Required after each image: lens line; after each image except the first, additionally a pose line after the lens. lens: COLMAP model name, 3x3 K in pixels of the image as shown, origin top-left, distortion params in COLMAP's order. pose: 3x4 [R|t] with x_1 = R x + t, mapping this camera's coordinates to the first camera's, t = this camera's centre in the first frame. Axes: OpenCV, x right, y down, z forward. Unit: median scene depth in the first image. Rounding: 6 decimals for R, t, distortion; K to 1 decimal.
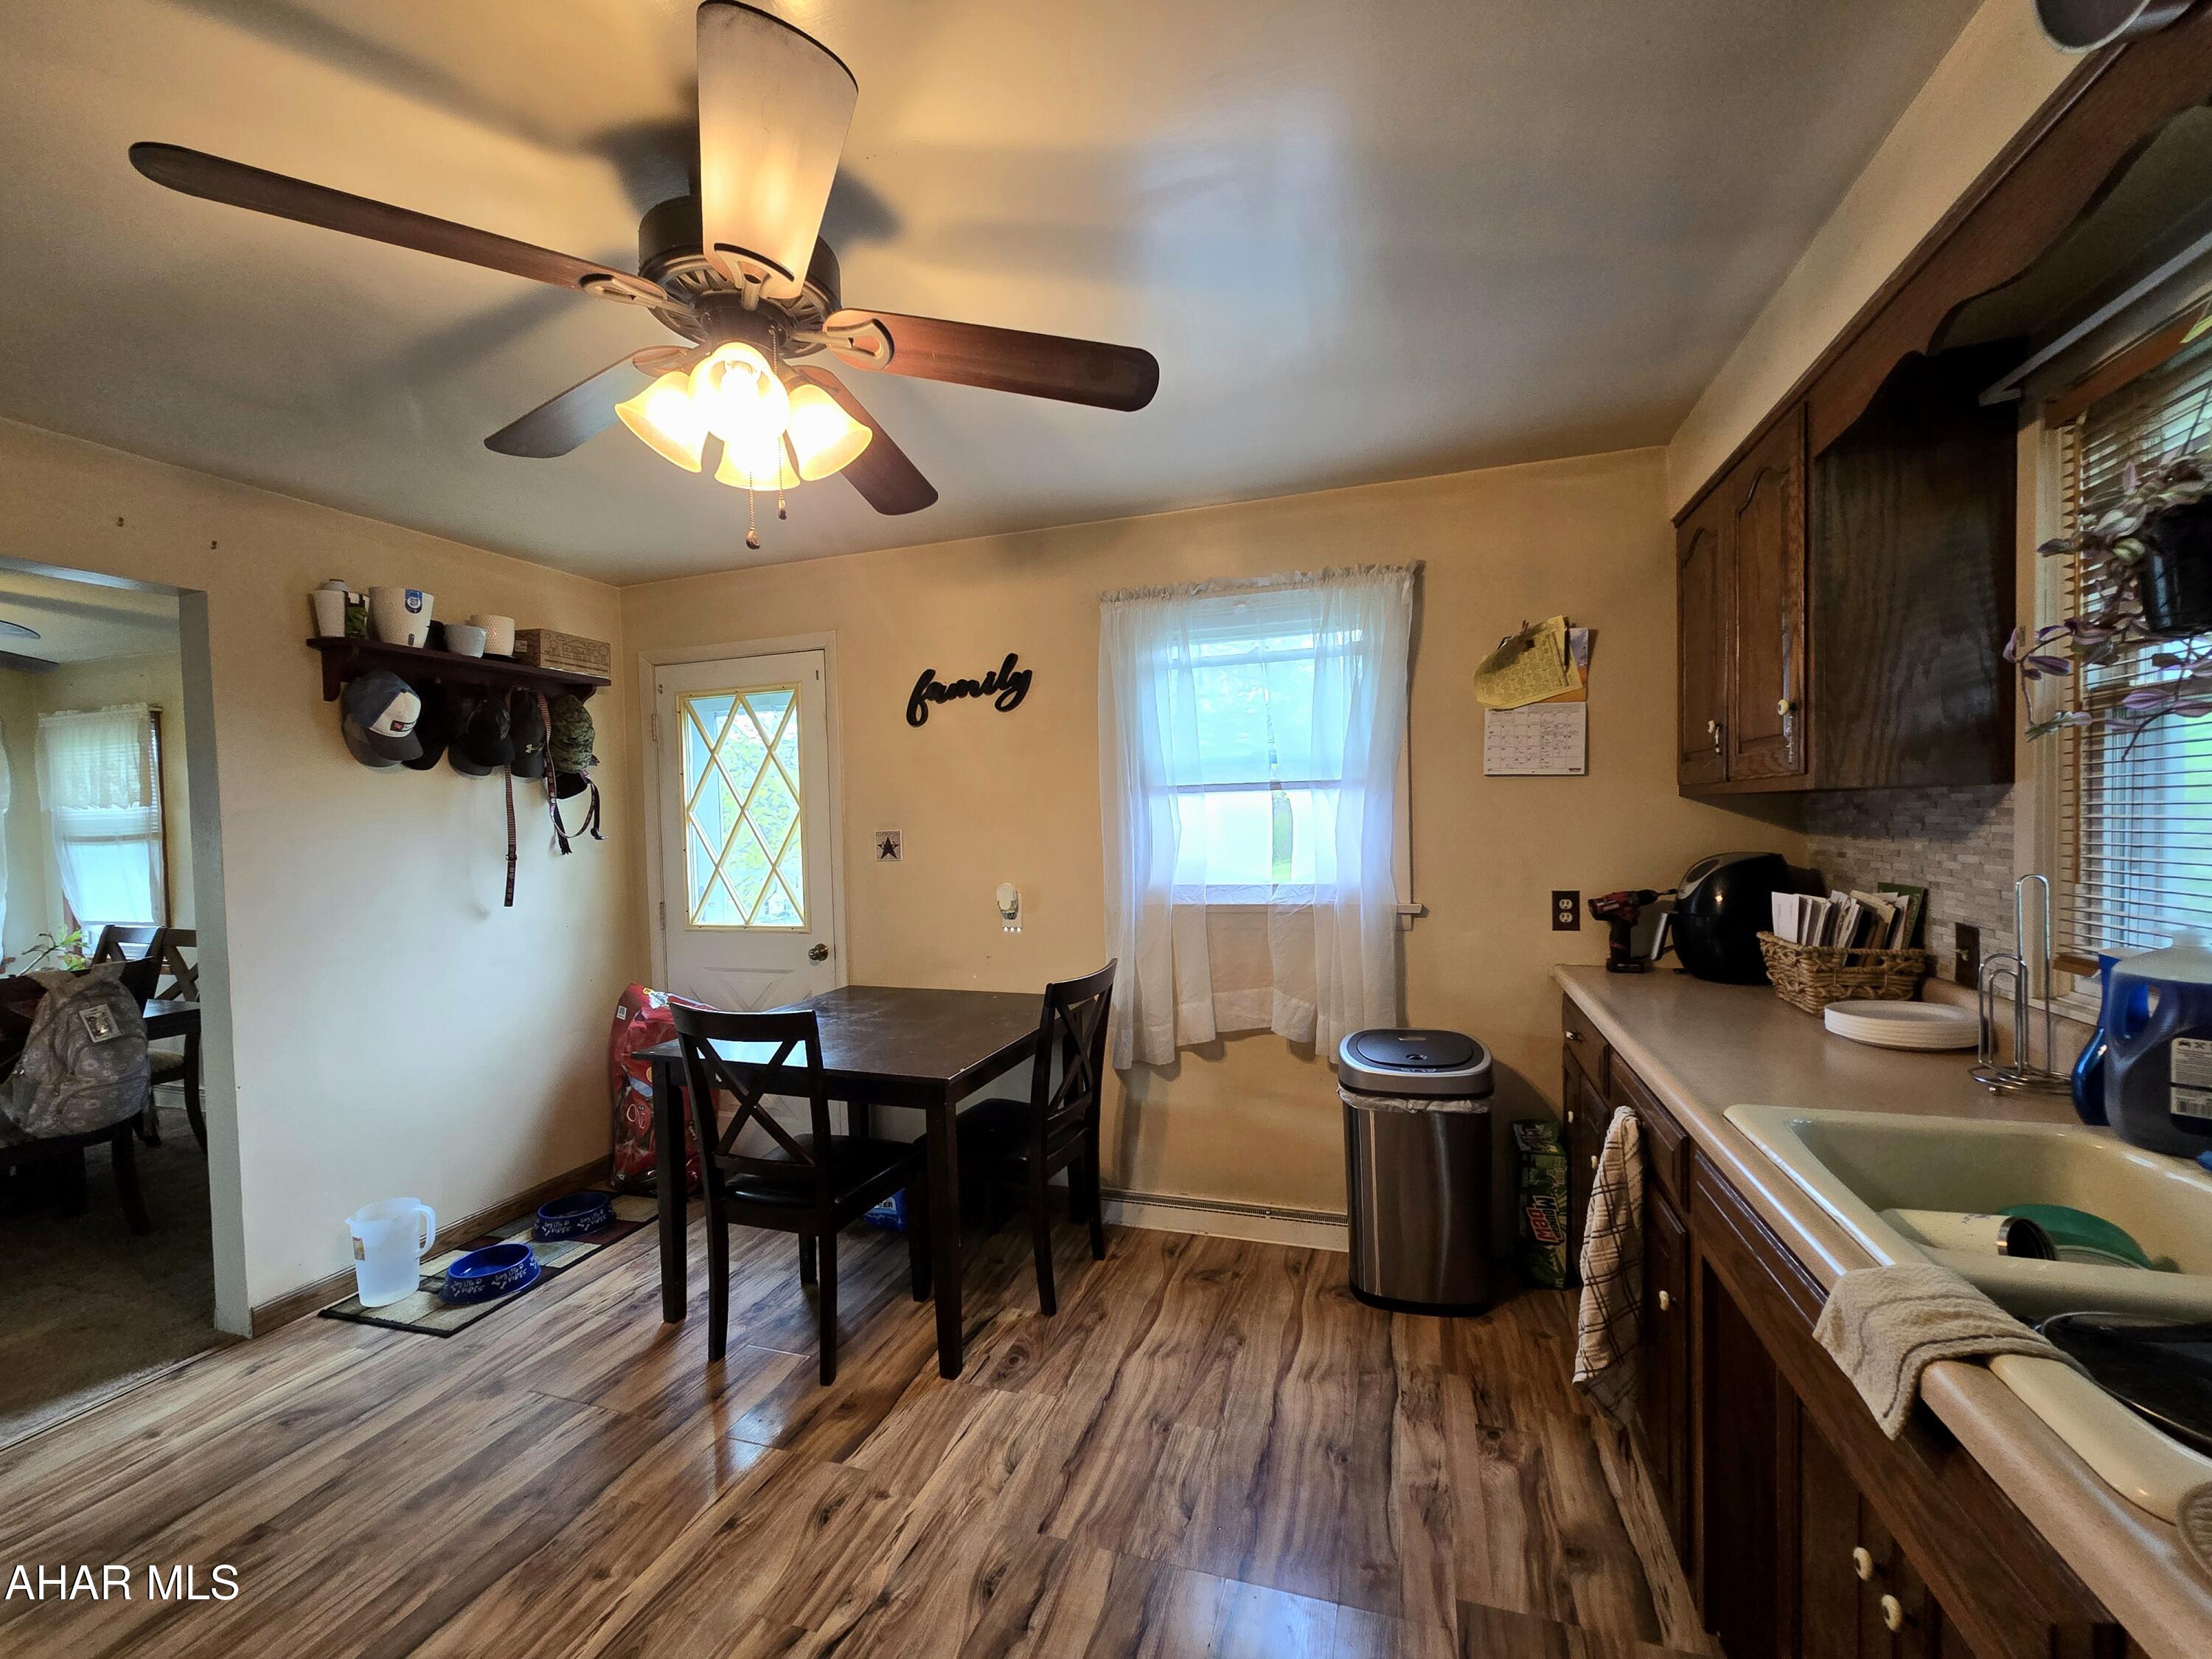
lens RADIAL K [[905.6, 0, 1106.0], [0, 905.6, 829.5], [0, 0, 1]] dist [-0.014239, -0.000177]
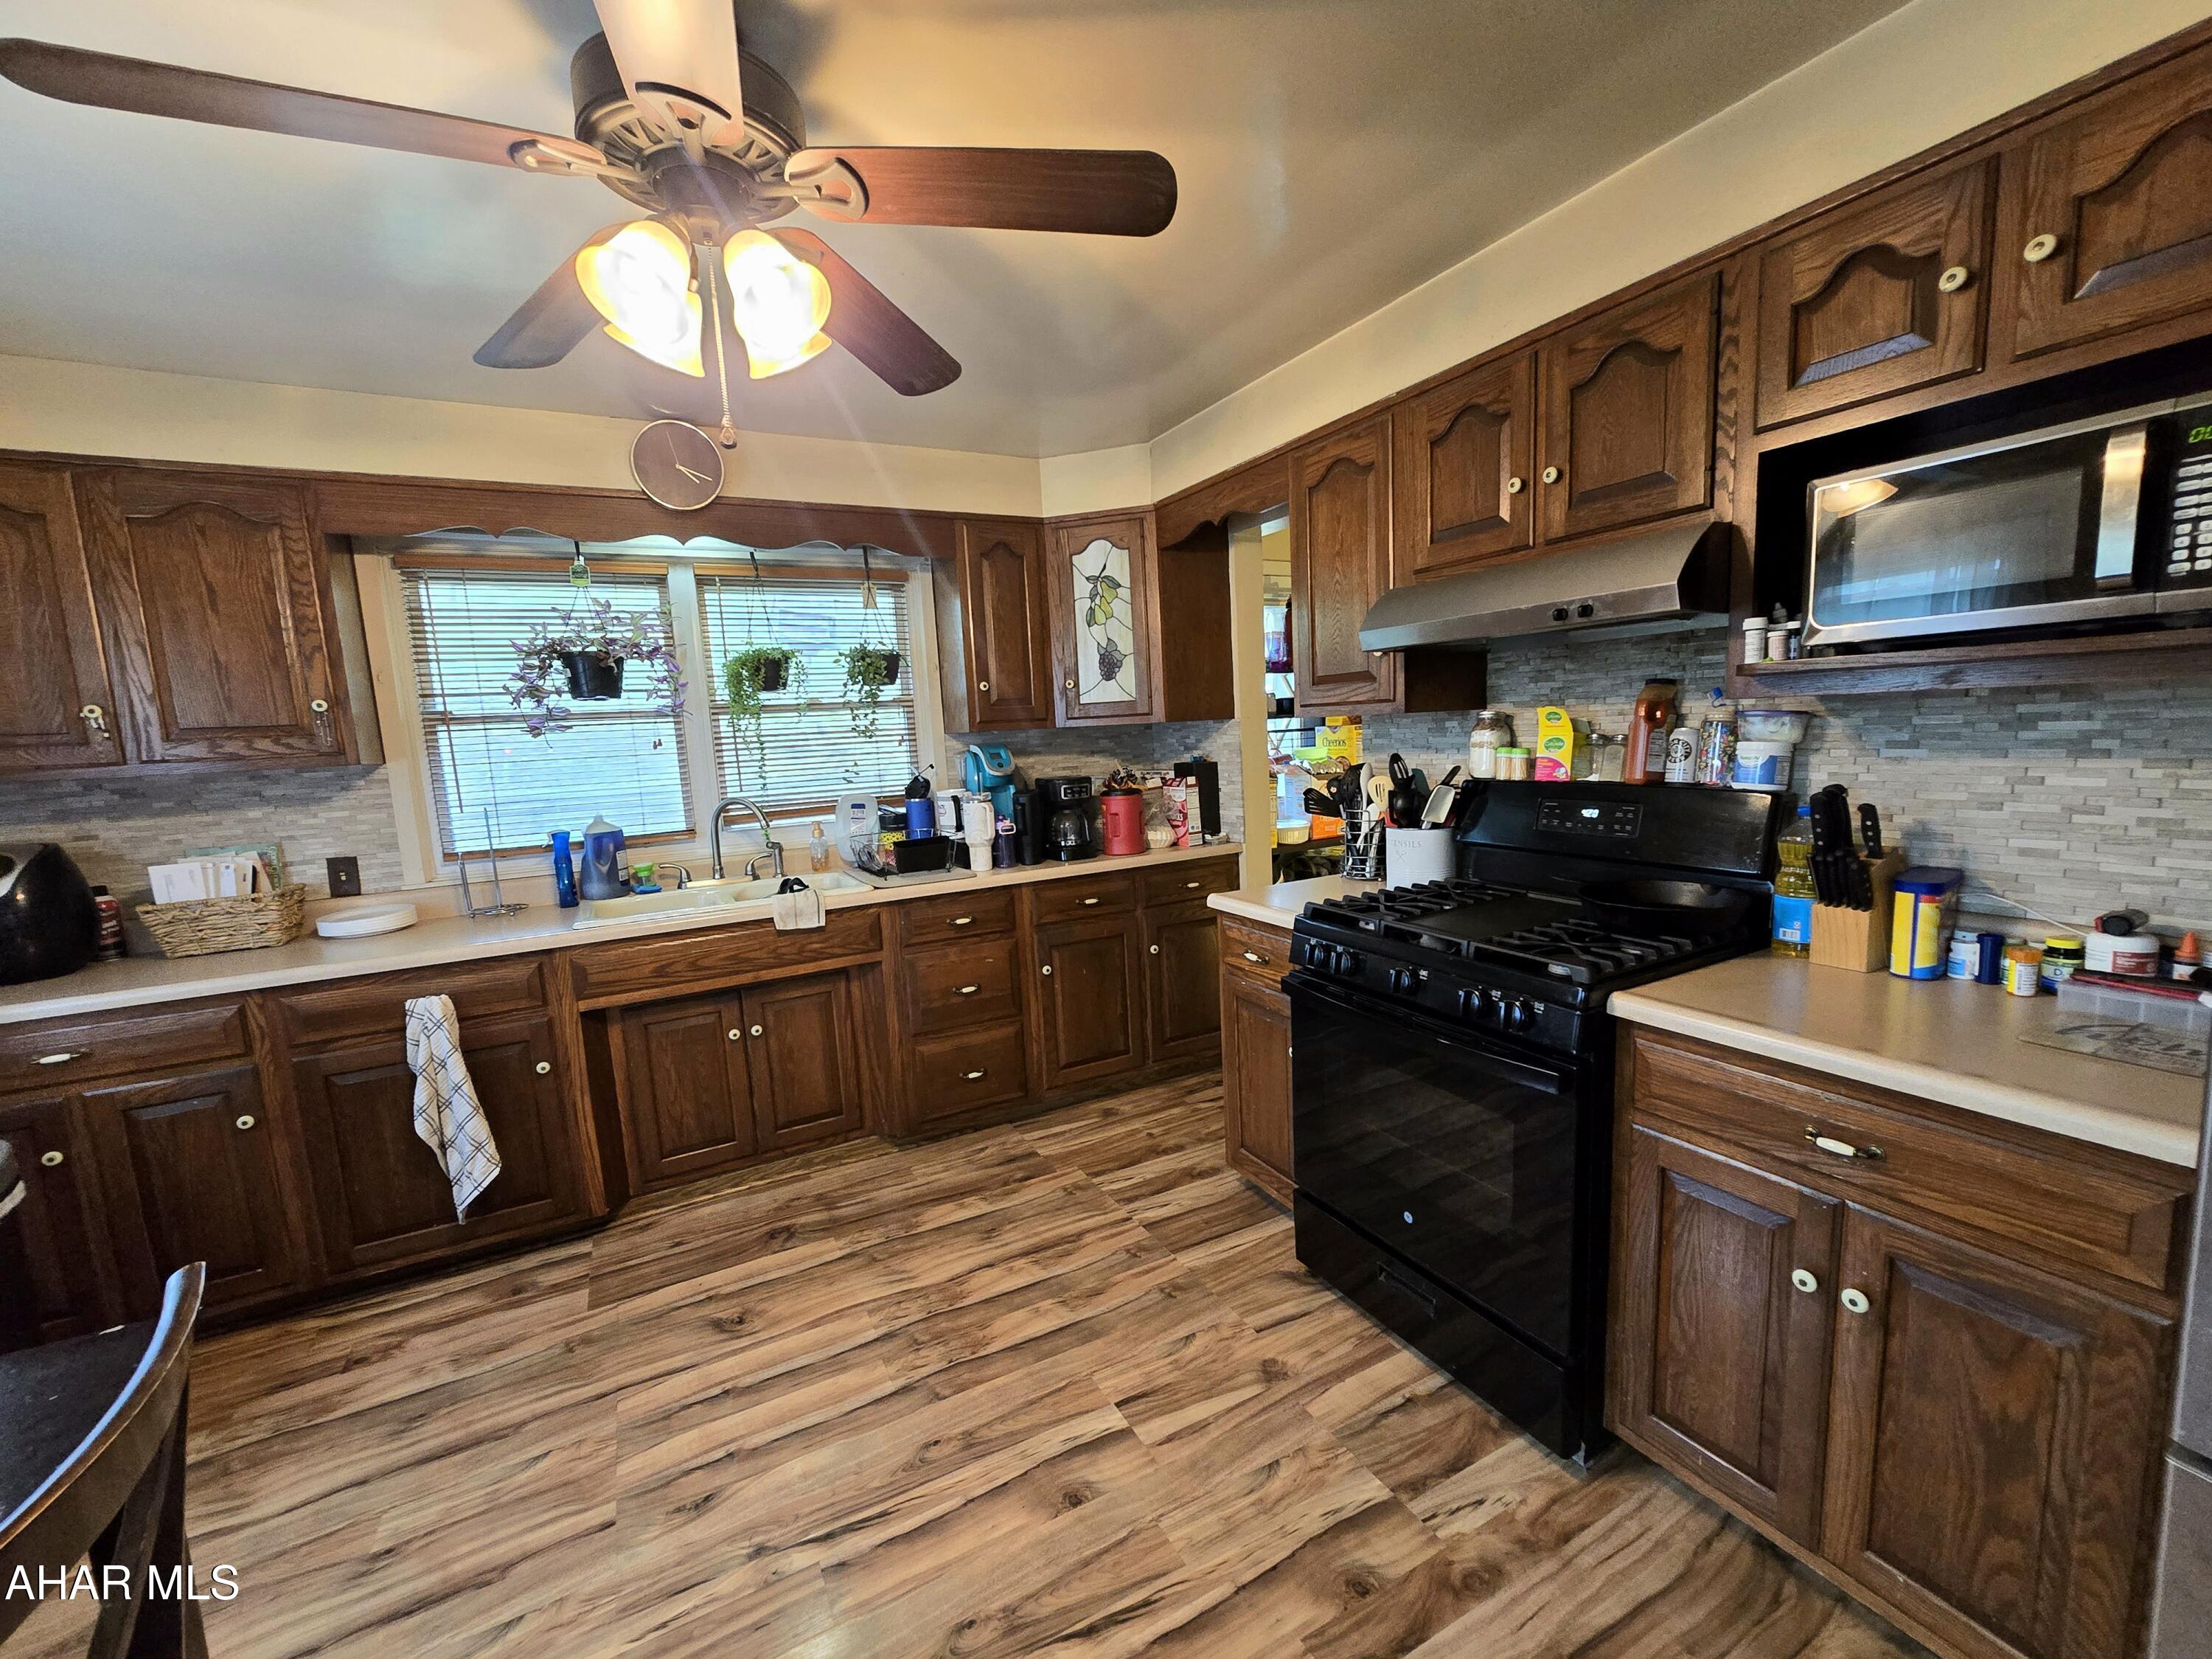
lens RADIAL K [[905.6, 0, 1106.0], [0, 905.6, 829.5], [0, 0, 1]] dist [-0.014239, -0.000177]
pose [[-0.714239, -0.021770, 0.699563, -1.125980], [0.080634, 0.990301, 0.113143, -0.009092], [-0.695241, 0.137220, -0.705557, 1.242668]]
